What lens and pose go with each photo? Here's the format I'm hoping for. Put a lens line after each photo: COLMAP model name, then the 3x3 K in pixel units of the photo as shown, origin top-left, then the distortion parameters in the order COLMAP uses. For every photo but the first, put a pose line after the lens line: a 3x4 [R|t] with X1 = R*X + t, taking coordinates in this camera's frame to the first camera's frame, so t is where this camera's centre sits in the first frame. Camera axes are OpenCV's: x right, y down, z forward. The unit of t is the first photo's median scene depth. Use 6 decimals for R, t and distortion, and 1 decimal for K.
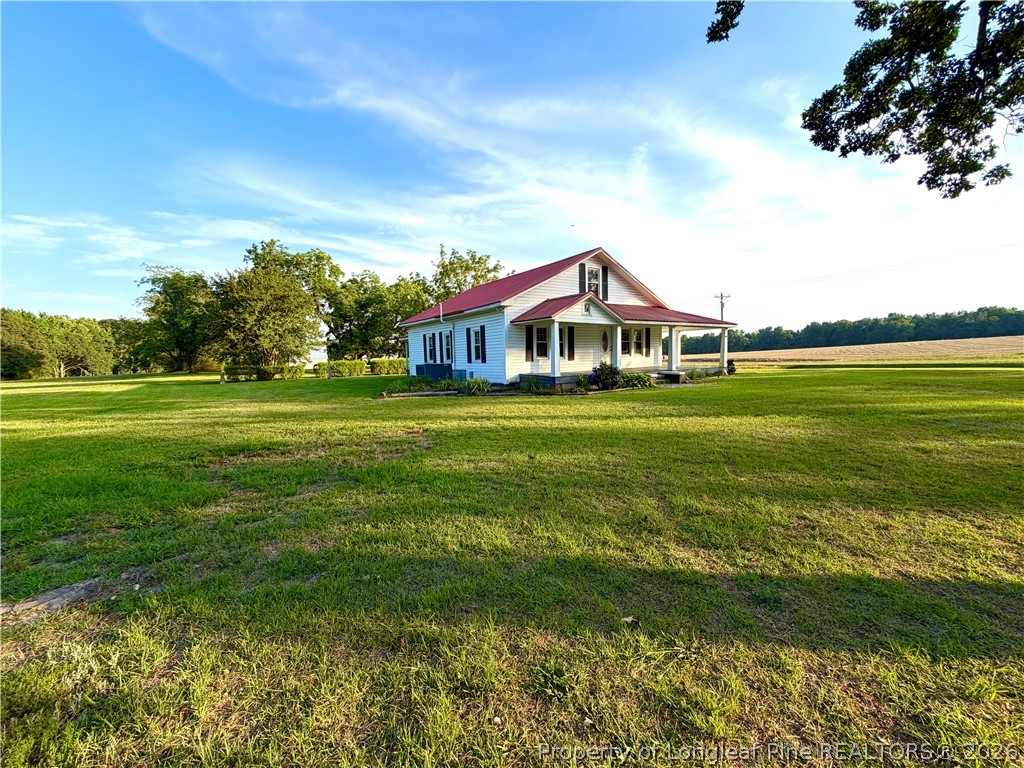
lens RADIAL K [[419.9, 0, 509.7], [0, 419.9, 390.0], [0, 0, 1]] dist [0.011473, -0.000398]
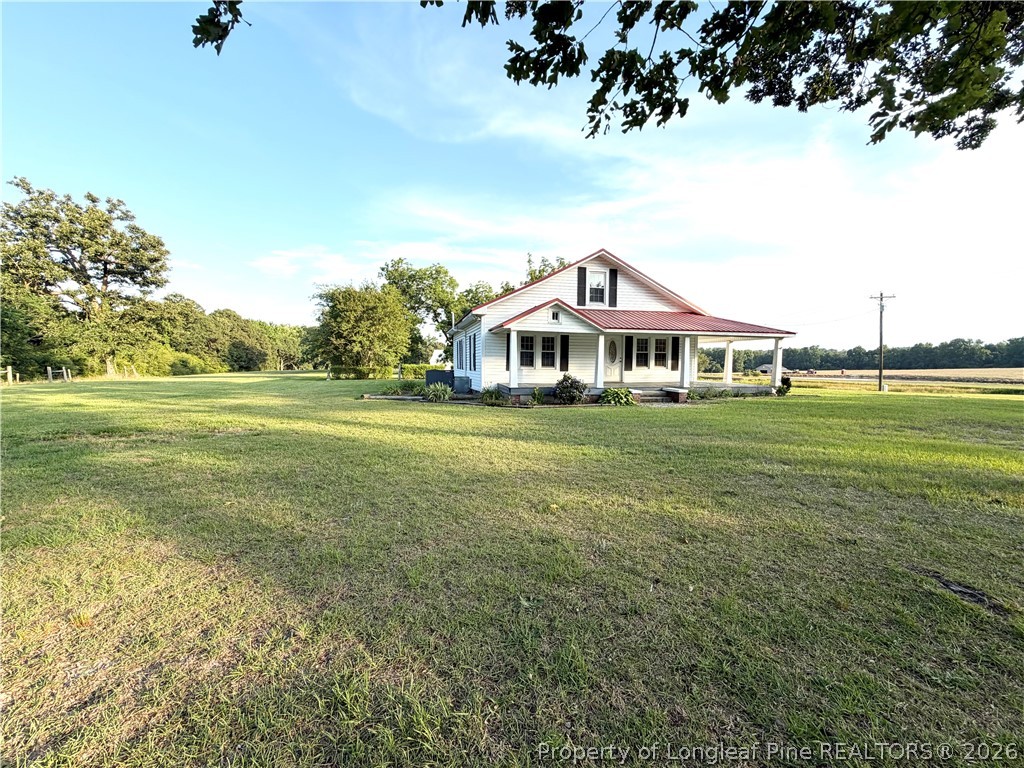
lens RADIAL K [[419.9, 0, 510.0], [0, 419.9, 376.7], [0, 0, 1]] dist [0.011473, -0.000398]
pose [[0.939403, 0.040197, -0.340451, 0.221250], [-0.055912, 0.997769, -0.036471, -0.011254], [0.338225, 0.053297, 0.939555, 0.057537]]
